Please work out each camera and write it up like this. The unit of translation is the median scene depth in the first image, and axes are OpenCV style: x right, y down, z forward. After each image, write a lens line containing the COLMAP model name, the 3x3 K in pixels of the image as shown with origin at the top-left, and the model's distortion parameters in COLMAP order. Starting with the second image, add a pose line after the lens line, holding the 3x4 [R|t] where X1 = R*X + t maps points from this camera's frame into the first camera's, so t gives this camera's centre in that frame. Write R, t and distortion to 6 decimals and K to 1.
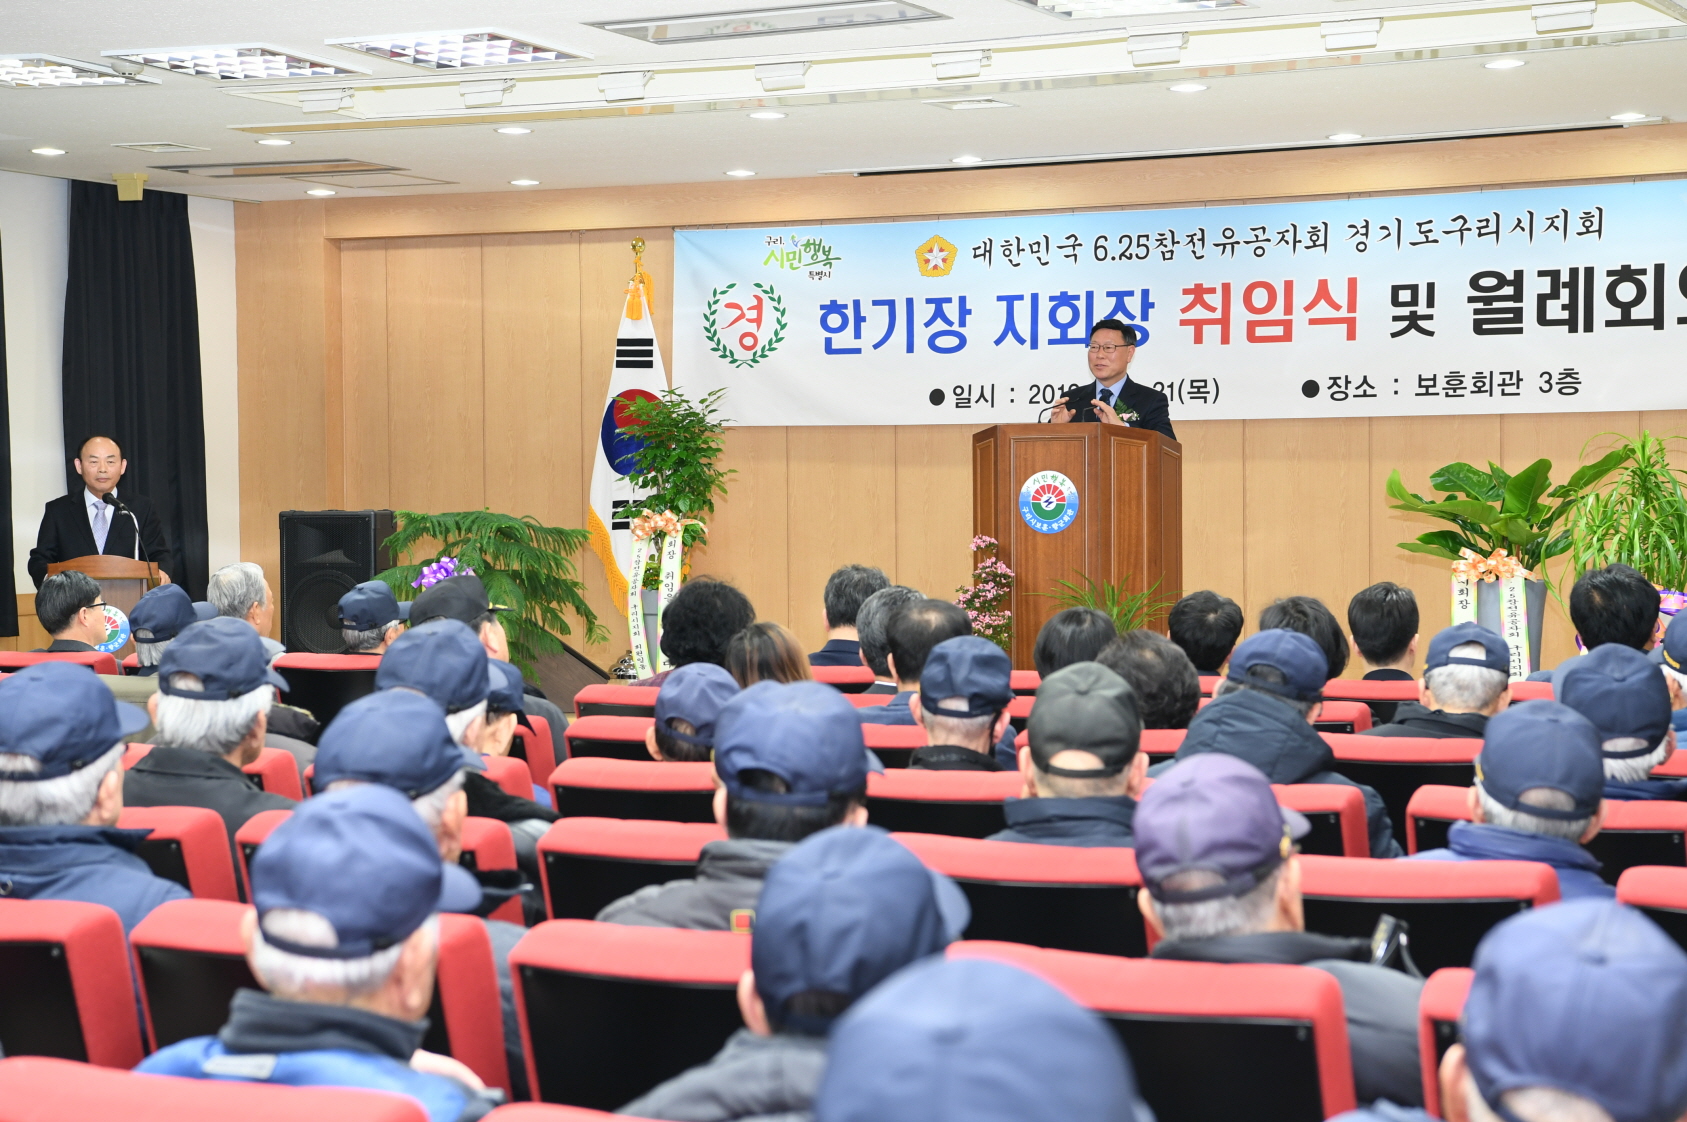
lens RADIAL K [[3189.7, 0, 834.3], [0, 3189.7, 557.5], [0, 0, 1]] dist [0.305440, 0.000000]
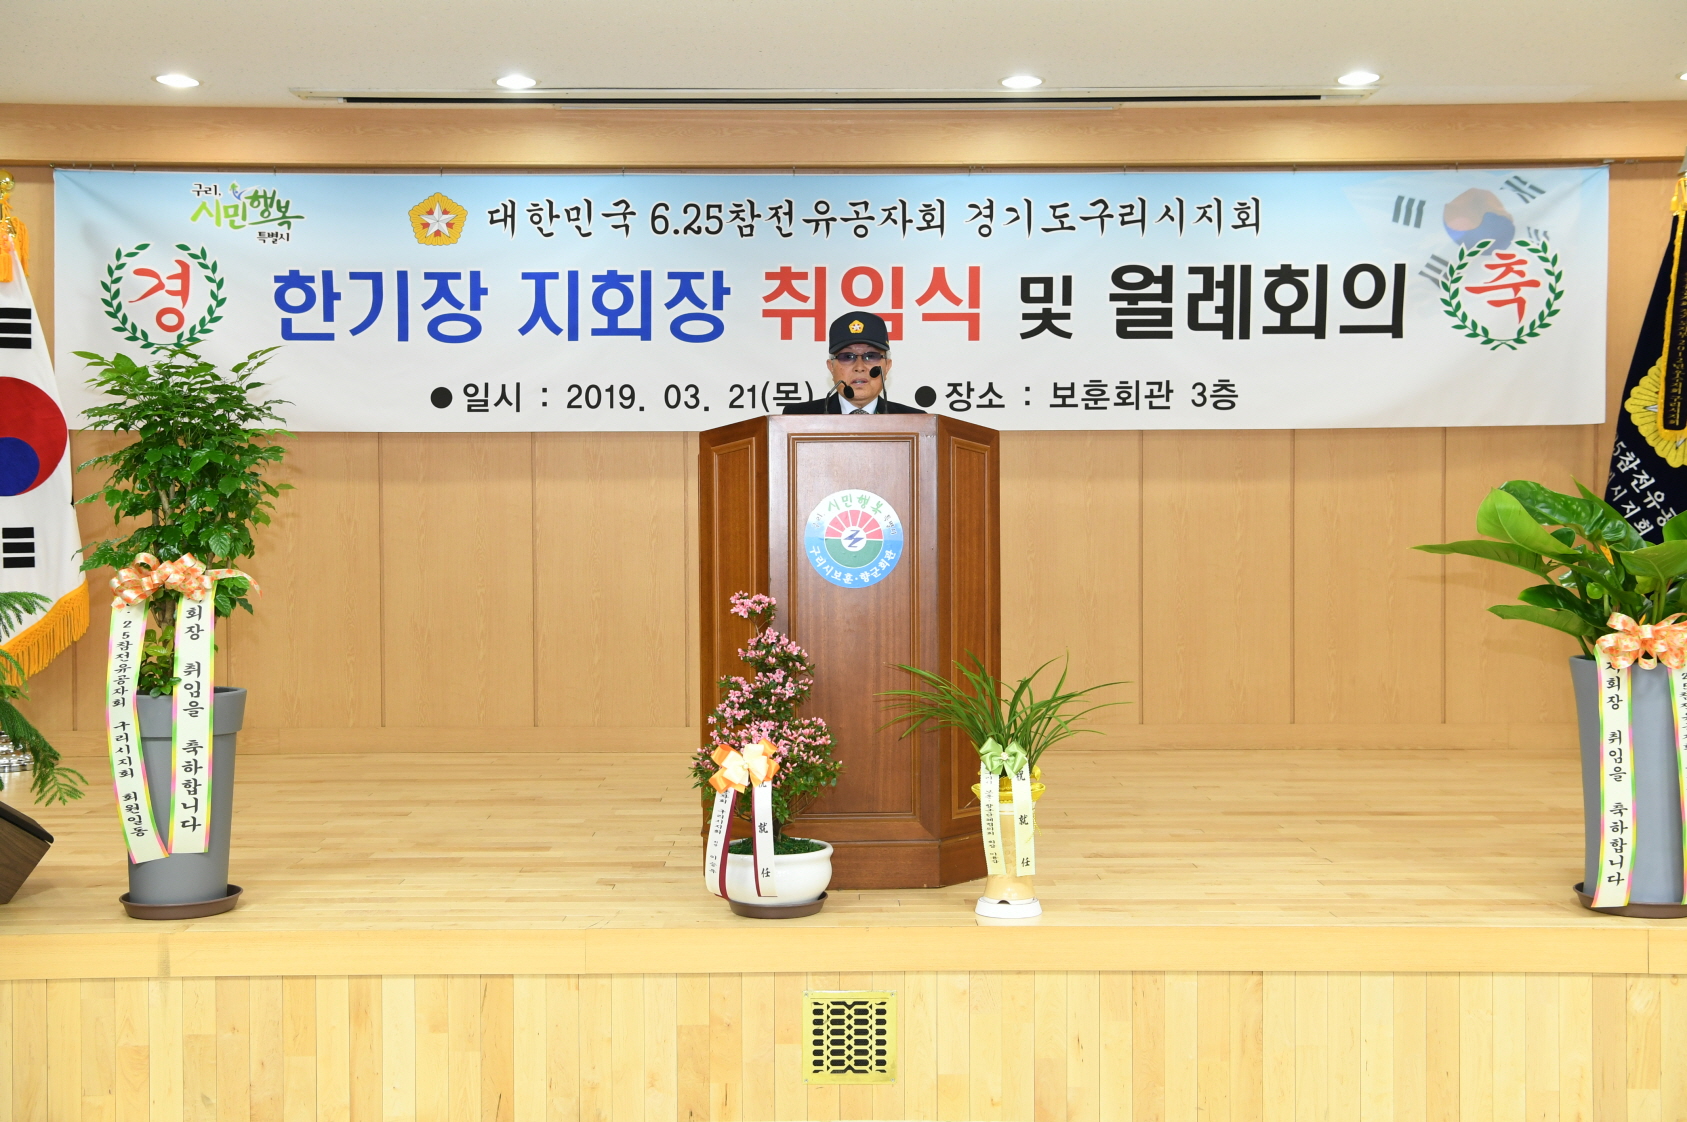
lens RADIAL K [[1815.9, 0, 849.0], [0, 1815.9, 551.9], [0, 0, 1]] dist [0.059177, 0.000000]
pose [[0.900144, -0.008587, 0.435507, -0.079255], [0.007295, 0.999963, 0.004639, -0.014293], [-0.435531, -0.000999, 0.900173, 0.589037]]
